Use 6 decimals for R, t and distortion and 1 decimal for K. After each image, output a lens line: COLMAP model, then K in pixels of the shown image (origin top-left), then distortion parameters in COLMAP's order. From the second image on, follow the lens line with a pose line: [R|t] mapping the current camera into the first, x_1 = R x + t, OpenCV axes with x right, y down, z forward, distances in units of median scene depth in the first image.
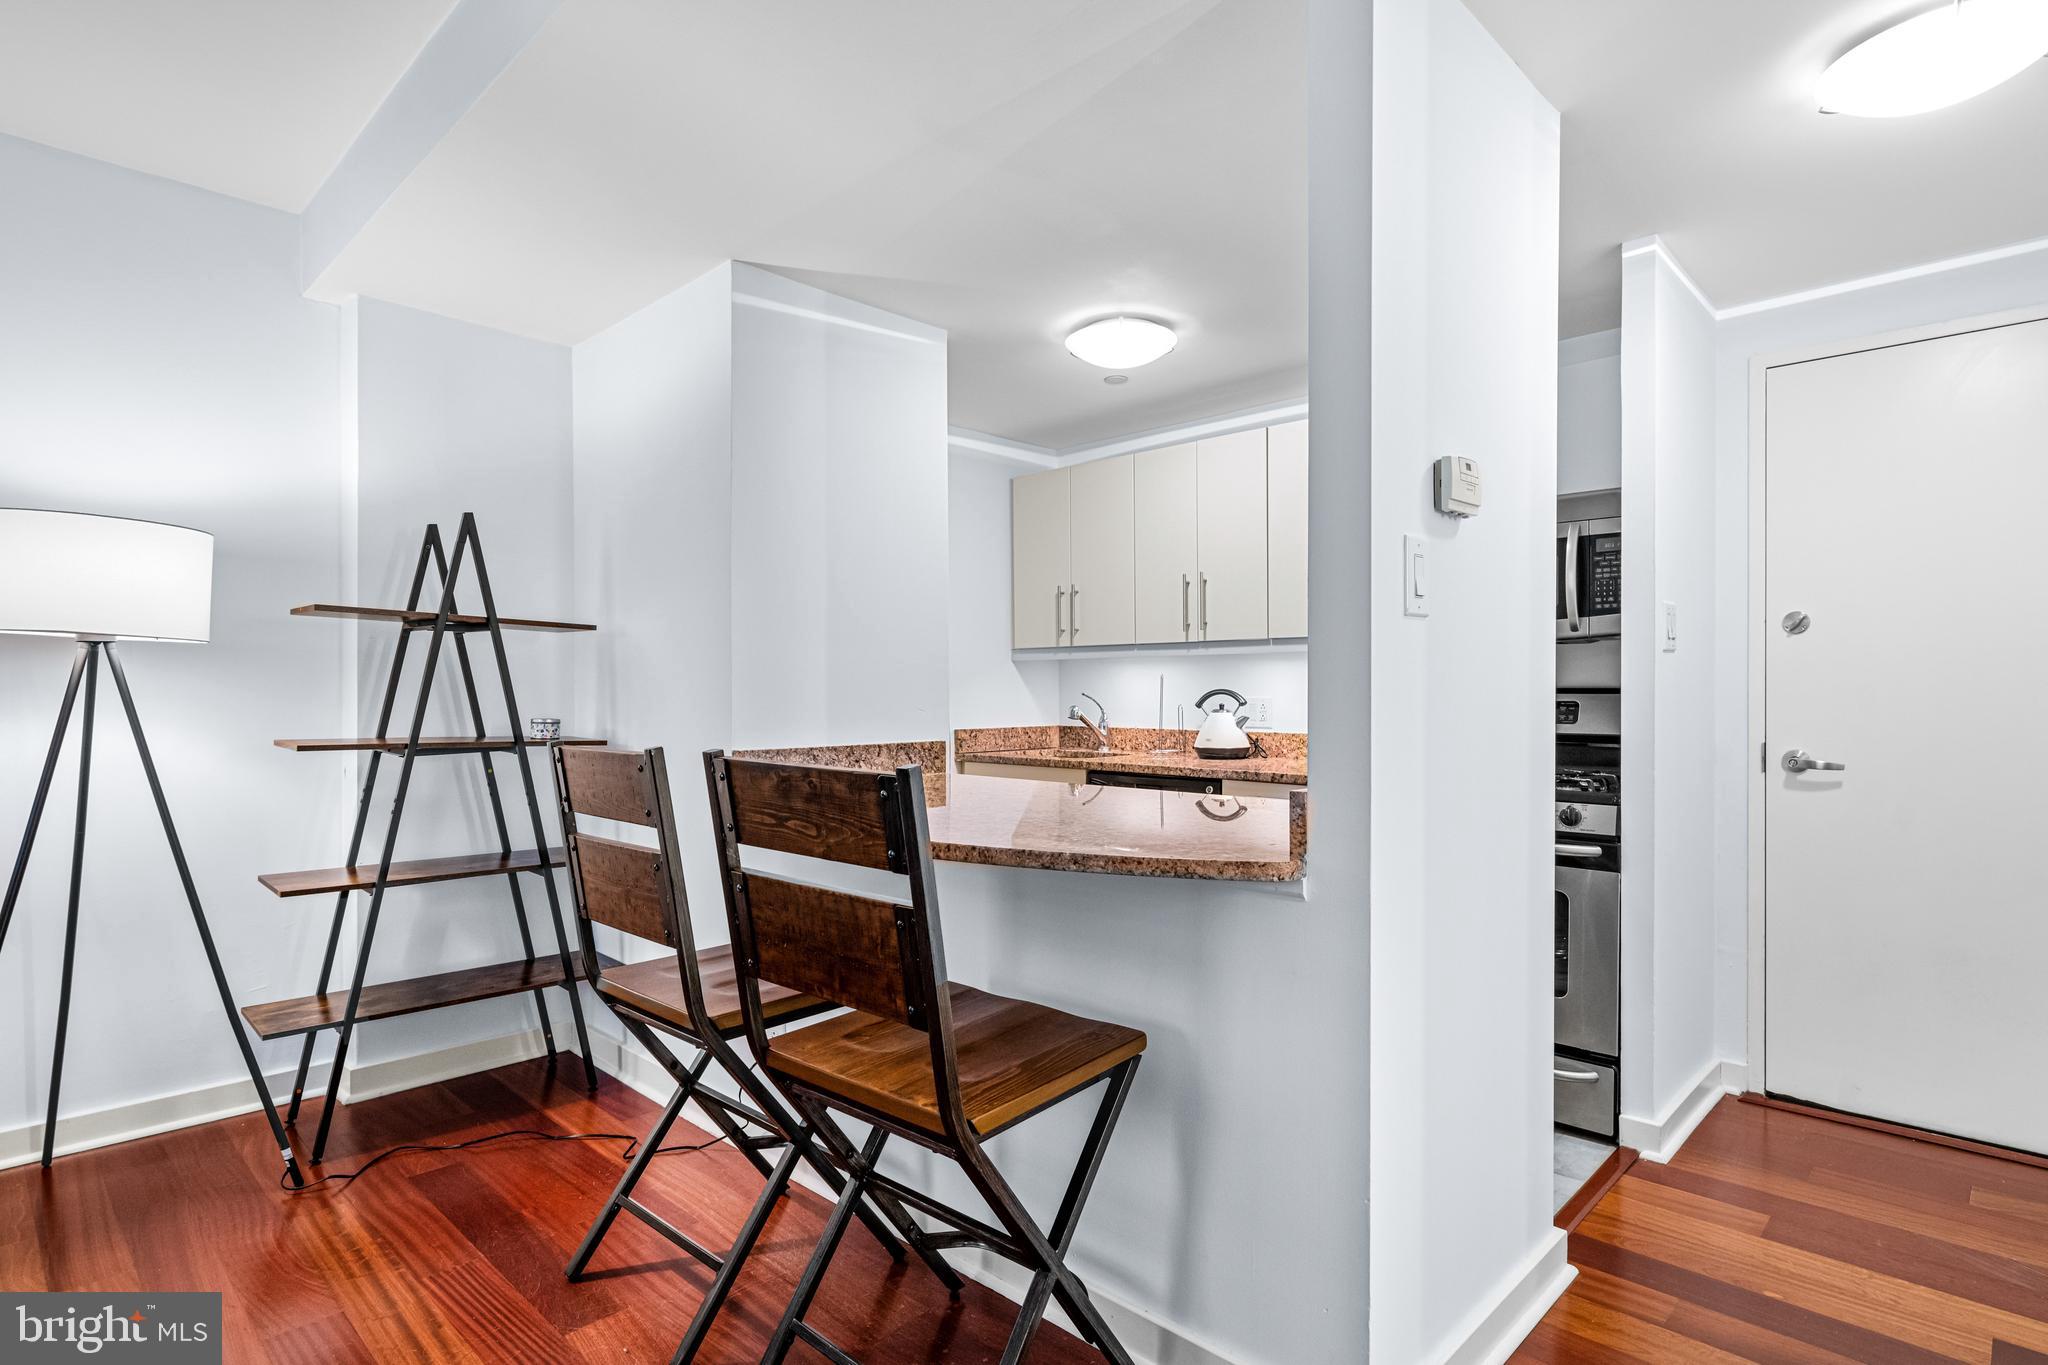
lens RADIAL K [[1037.8, 0, 1015.2], [0, 1037.8, 693.8], [0, 0, 1]] dist [-0.009691, -0.000052]
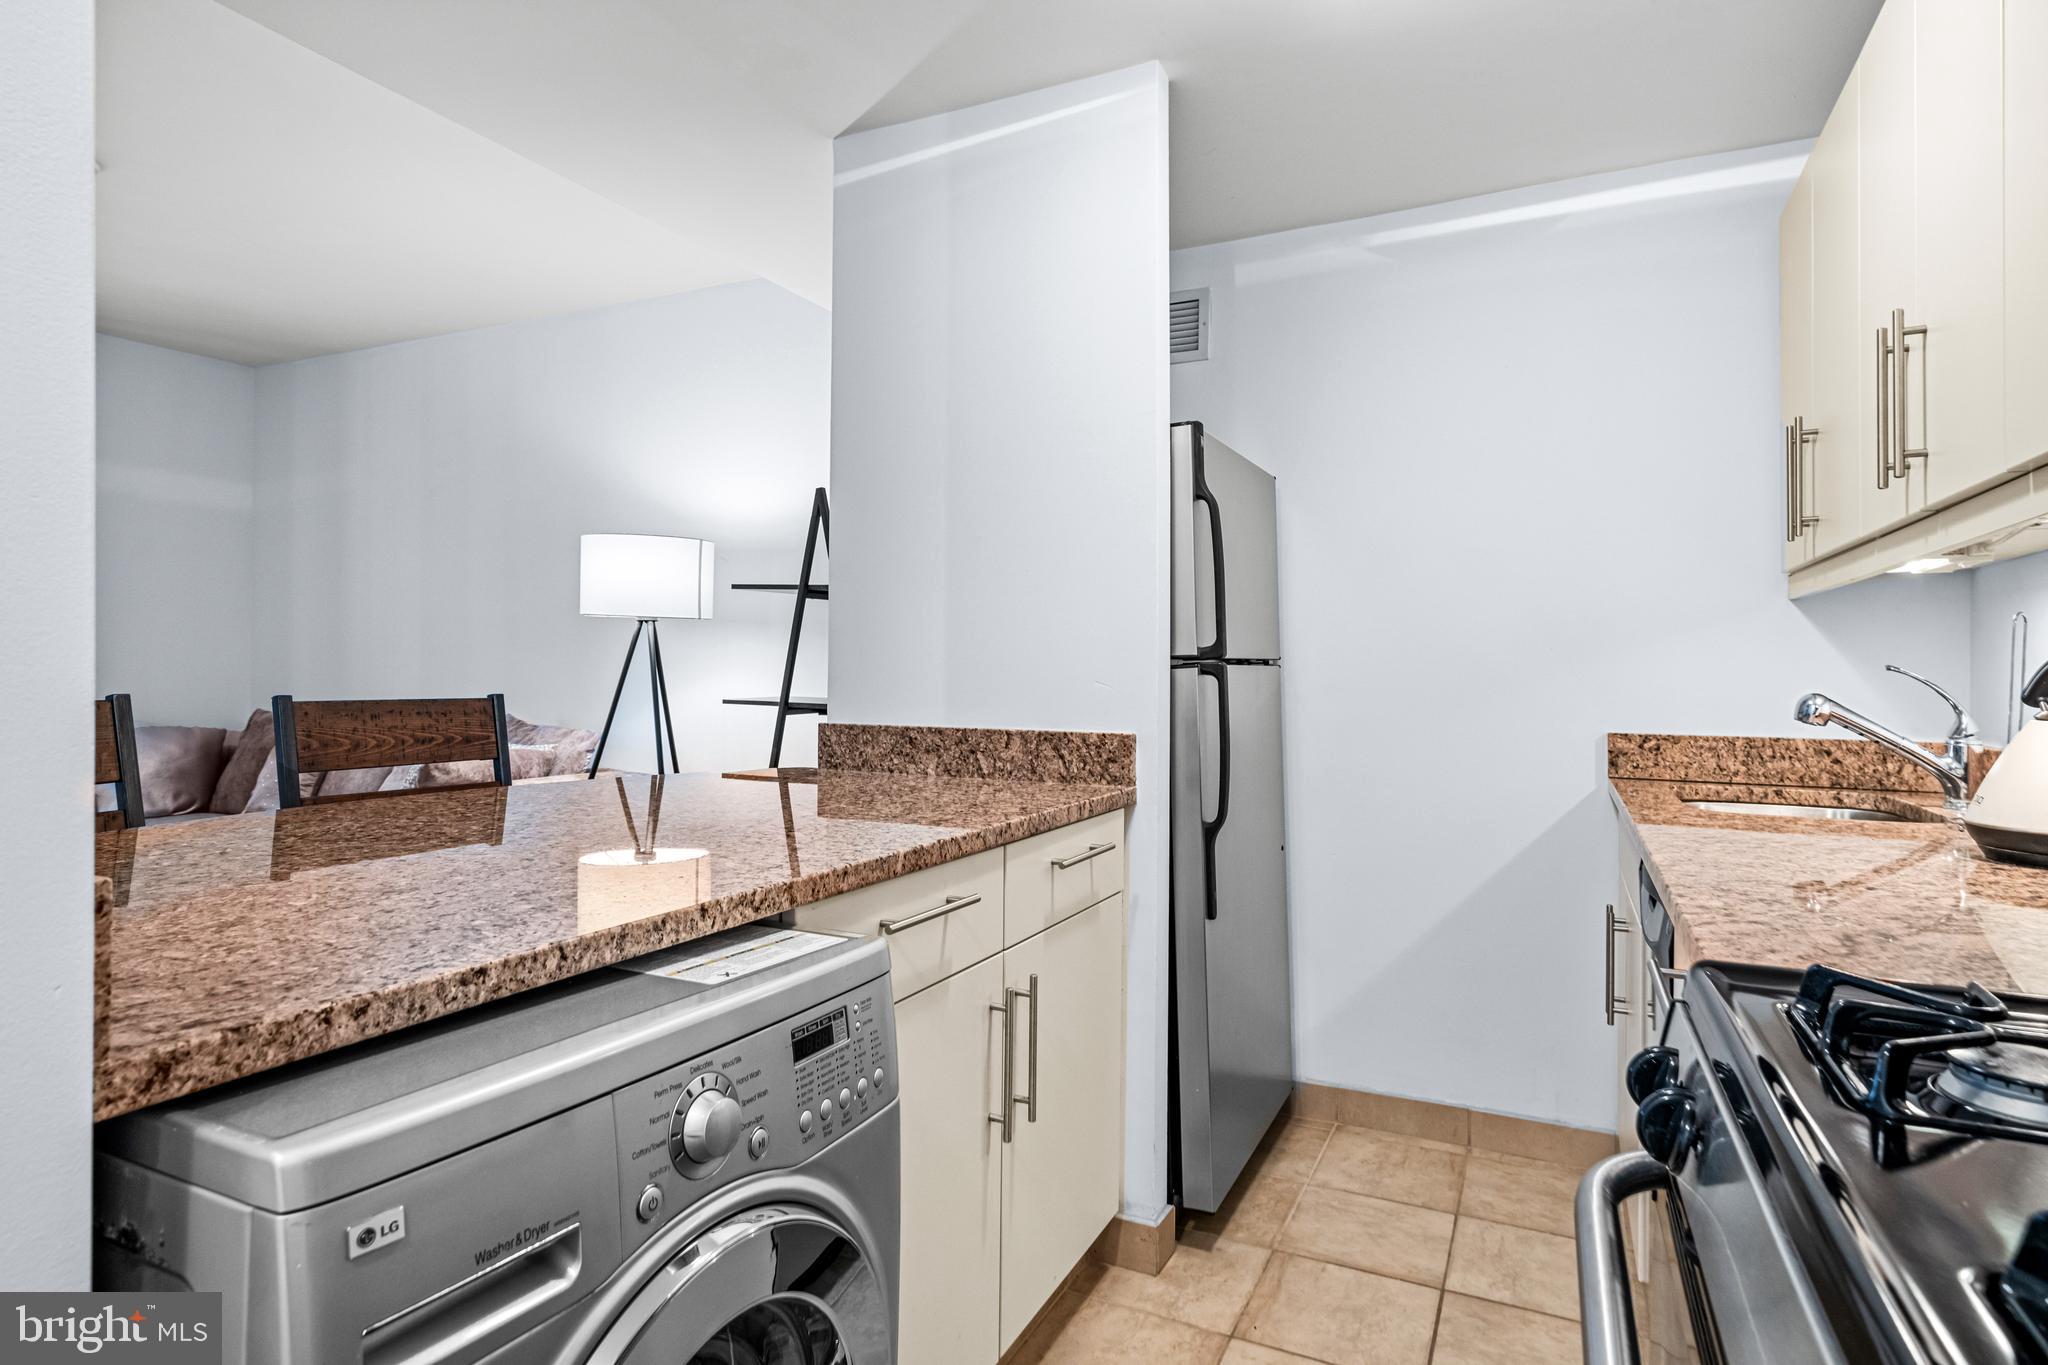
lens RADIAL K [[1082.9, 0, 1036.5], [0, 1082.9, 669.3], [0, 0, 1]] dist [0.004653, 0.000542]
pose [[0.328580, 0.003108, -0.944471, 0.555920], [-0.013119, 0.999913, -0.001273, 0.009033], [0.944385, 0.012809, 0.328592, 0.792457]]
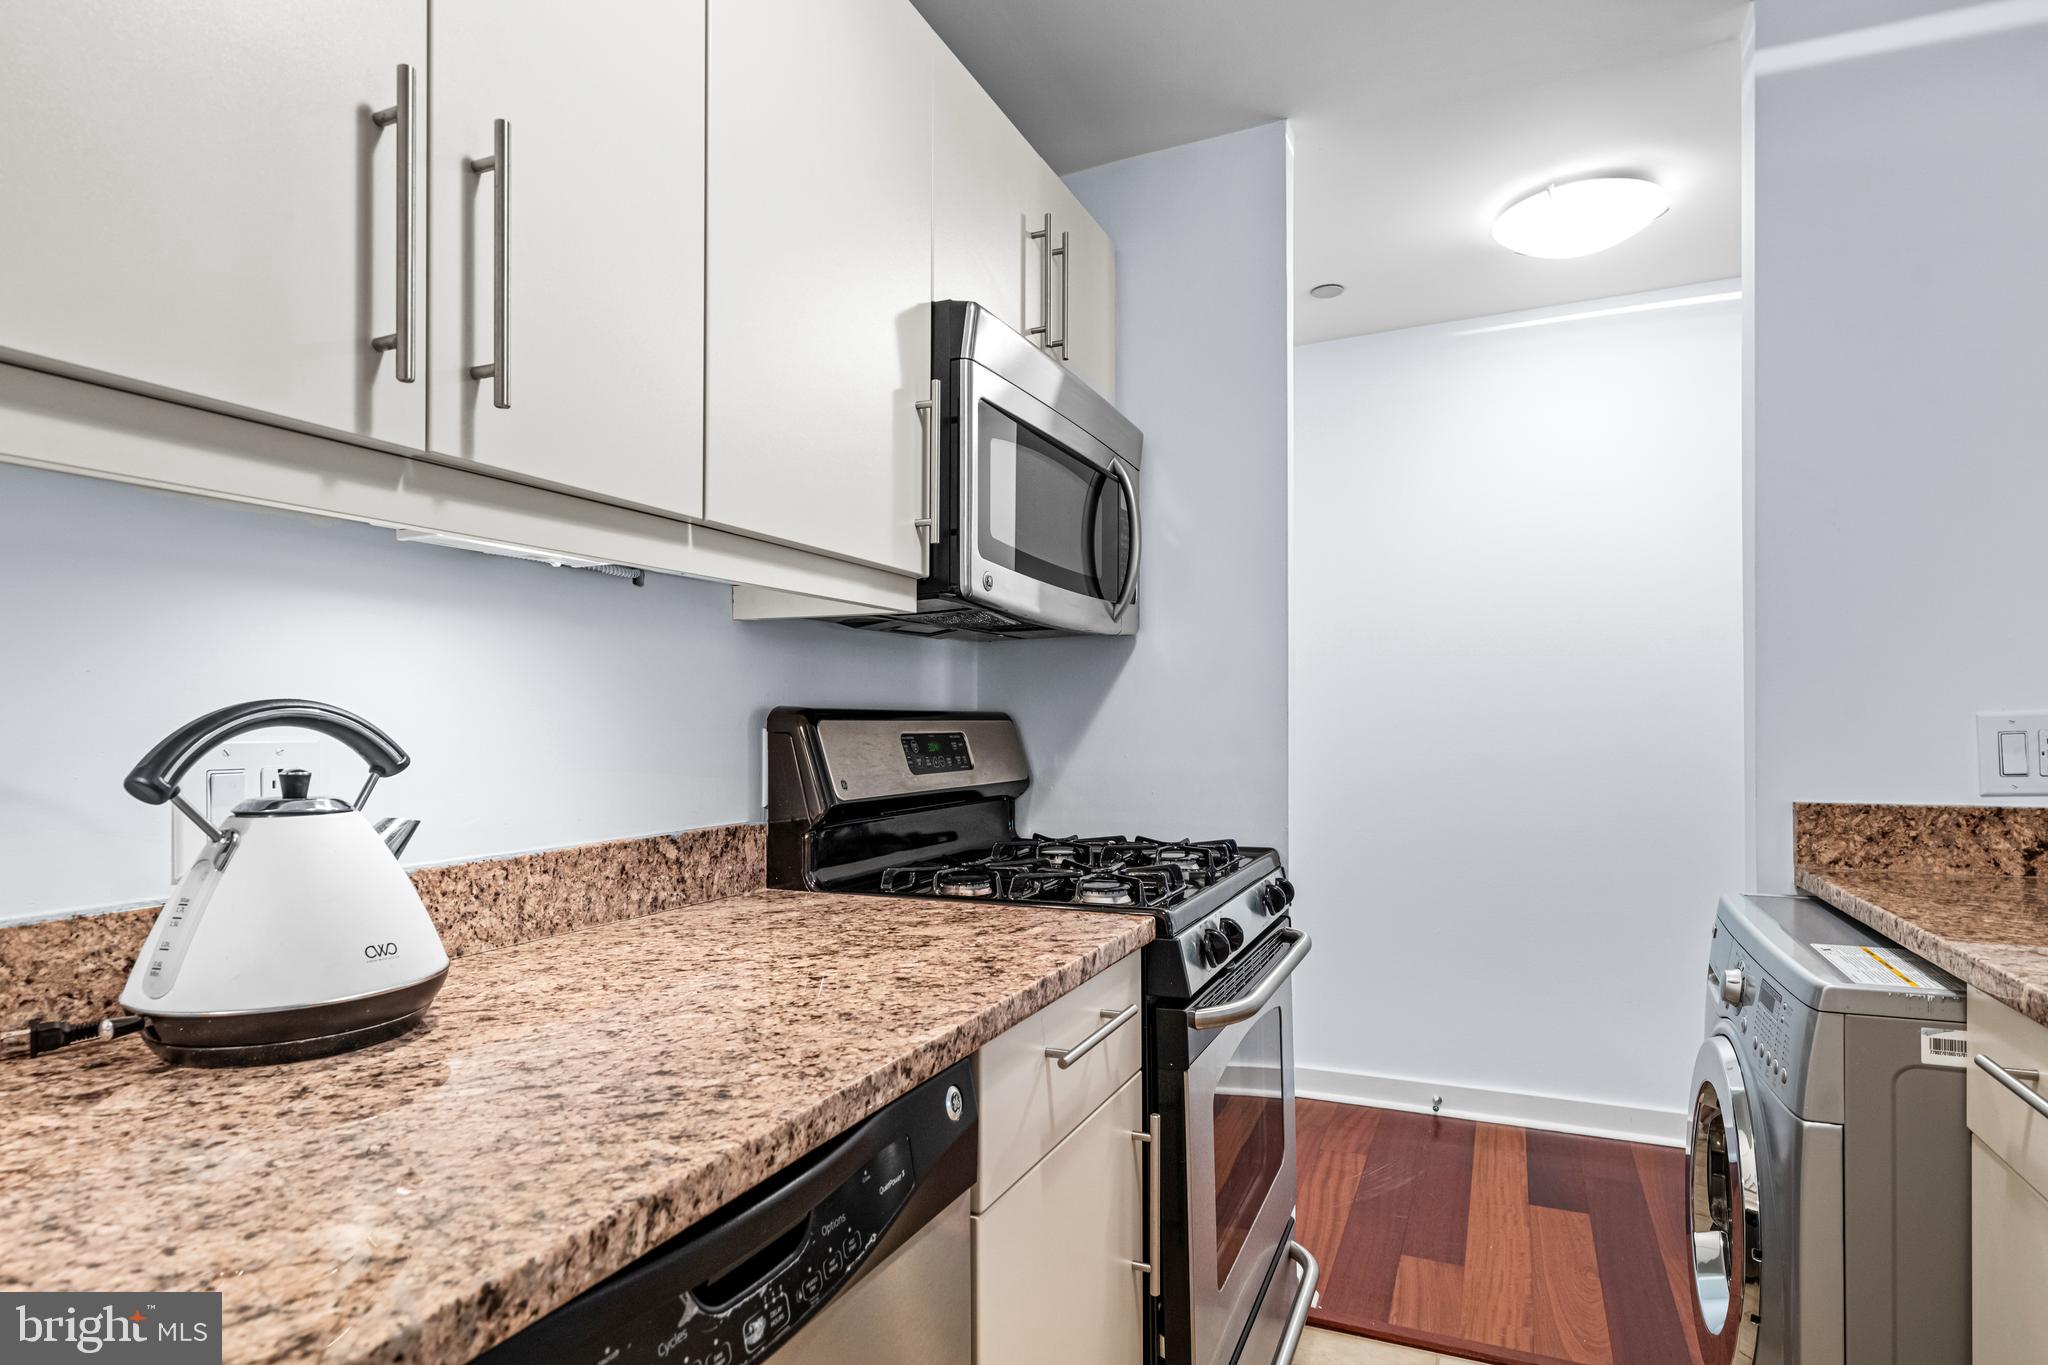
lens RADIAL K [[1101.6, 0, 1028.1], [0, 1101.6, 728.8], [0, 0, 1]] dist [0.000329, 0.000025]
pose [[-0.358209, -0.003197, 0.933636, -0.077028], [0.009023, 0.999936, 0.006885, 0.001477], [-0.933598, 0.010890, -0.358157, 1.277133]]
